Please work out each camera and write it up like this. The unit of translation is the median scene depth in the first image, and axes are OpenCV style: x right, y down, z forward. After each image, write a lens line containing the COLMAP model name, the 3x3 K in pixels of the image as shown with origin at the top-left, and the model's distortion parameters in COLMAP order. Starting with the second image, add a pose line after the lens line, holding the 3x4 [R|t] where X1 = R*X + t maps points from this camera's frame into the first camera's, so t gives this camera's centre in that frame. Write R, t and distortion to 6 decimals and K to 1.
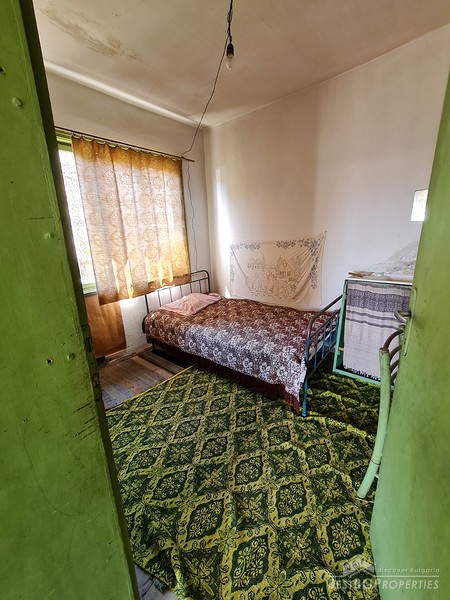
lens RADIAL K [[244.5, 0, 226.4], [0, 244.5, 299.3], [0, 0, 1]] dist [-0.000360, 0.000015]
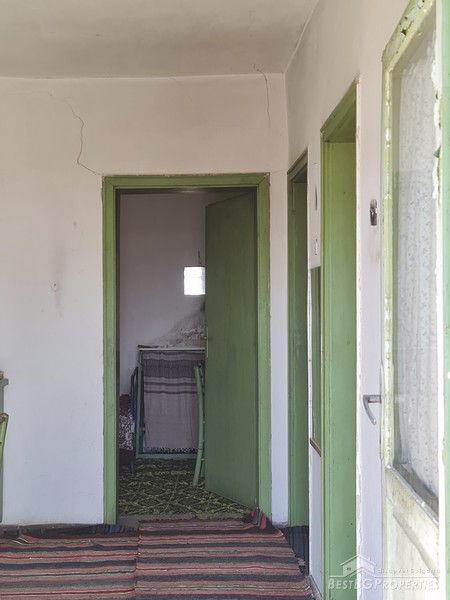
lens RADIAL K [[440.9, 0, 224.5], [0, 440.9, 300.7], [0, 0, 1]] dist [0.047233, 0.013031]
pose [[0.733449, 0.036872, 0.678744, -0.449166], [0.151294, 0.964625, -0.215891, 0.157442], [-0.662694, 0.261035, 0.701924, -0.478758]]
